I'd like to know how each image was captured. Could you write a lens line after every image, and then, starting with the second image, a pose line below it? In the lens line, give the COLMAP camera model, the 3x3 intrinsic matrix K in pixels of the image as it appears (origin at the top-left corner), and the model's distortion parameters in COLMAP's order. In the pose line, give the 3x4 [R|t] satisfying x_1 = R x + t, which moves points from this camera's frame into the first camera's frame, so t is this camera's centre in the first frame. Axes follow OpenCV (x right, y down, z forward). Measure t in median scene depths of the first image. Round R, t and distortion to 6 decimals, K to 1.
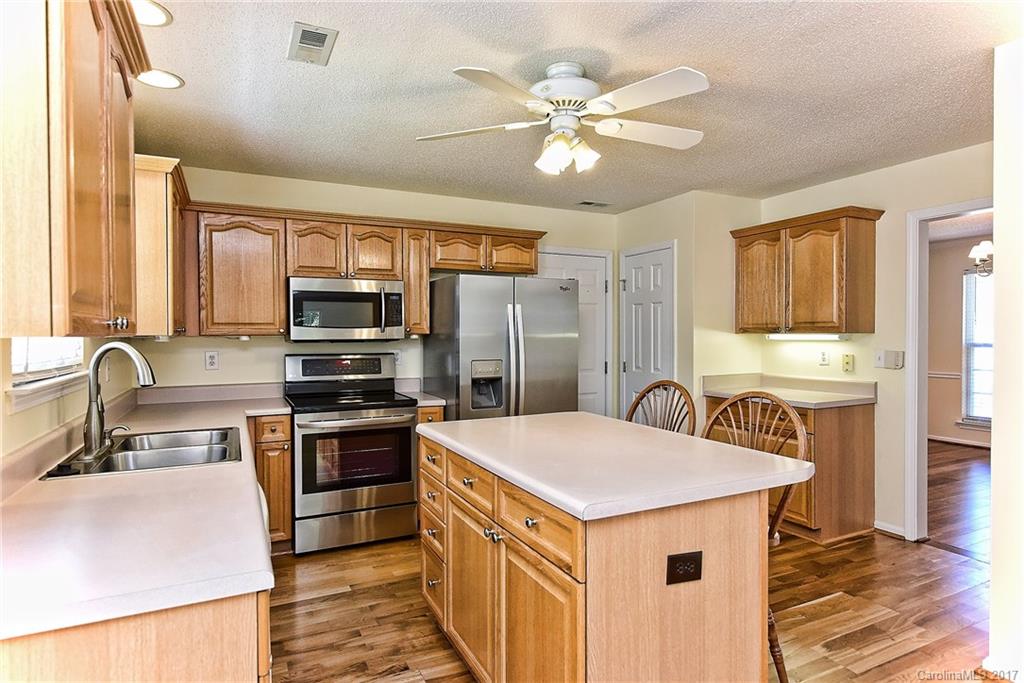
lens RADIAL K [[569.1, 0, 515.4], [0, 569.1, 340.5], [0, 0, 1]] dist [-0.005459, -0.002423]
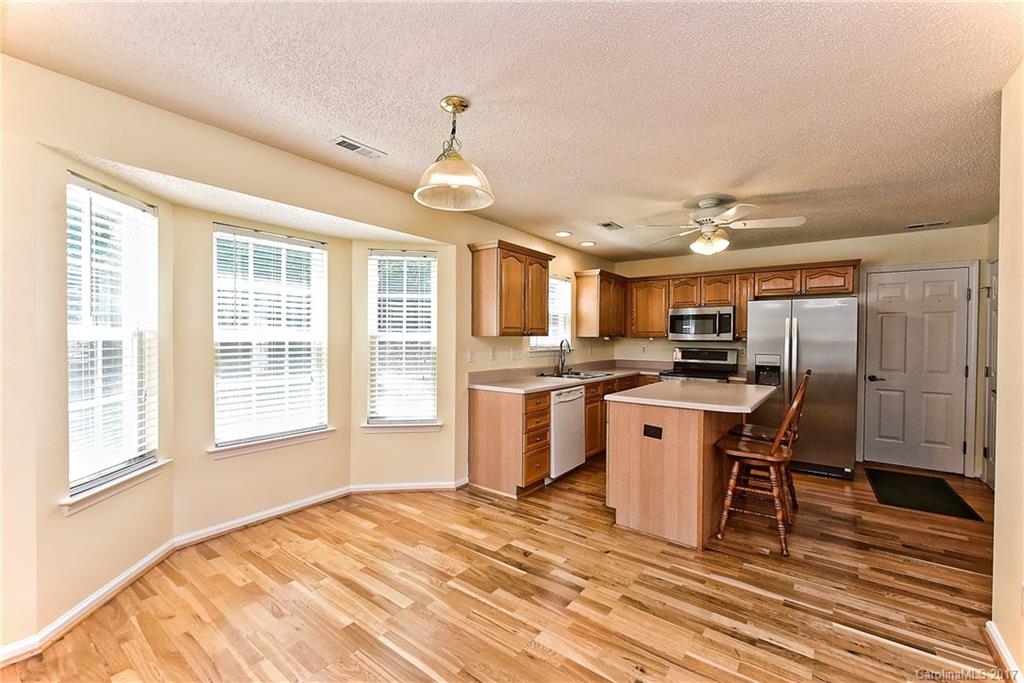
lens RADIAL K [[428.1, 0, 516.8], [0, 428.1, 341.1], [0, 0, 1]] dist [0.000426, -0.000782]
pose [[0.449691, 0.015217, -0.893054, 0.683116], [-0.018845, 0.999794, 0.007547, 0.001851], [0.892985, 0.013436, 0.449885, -0.149482]]
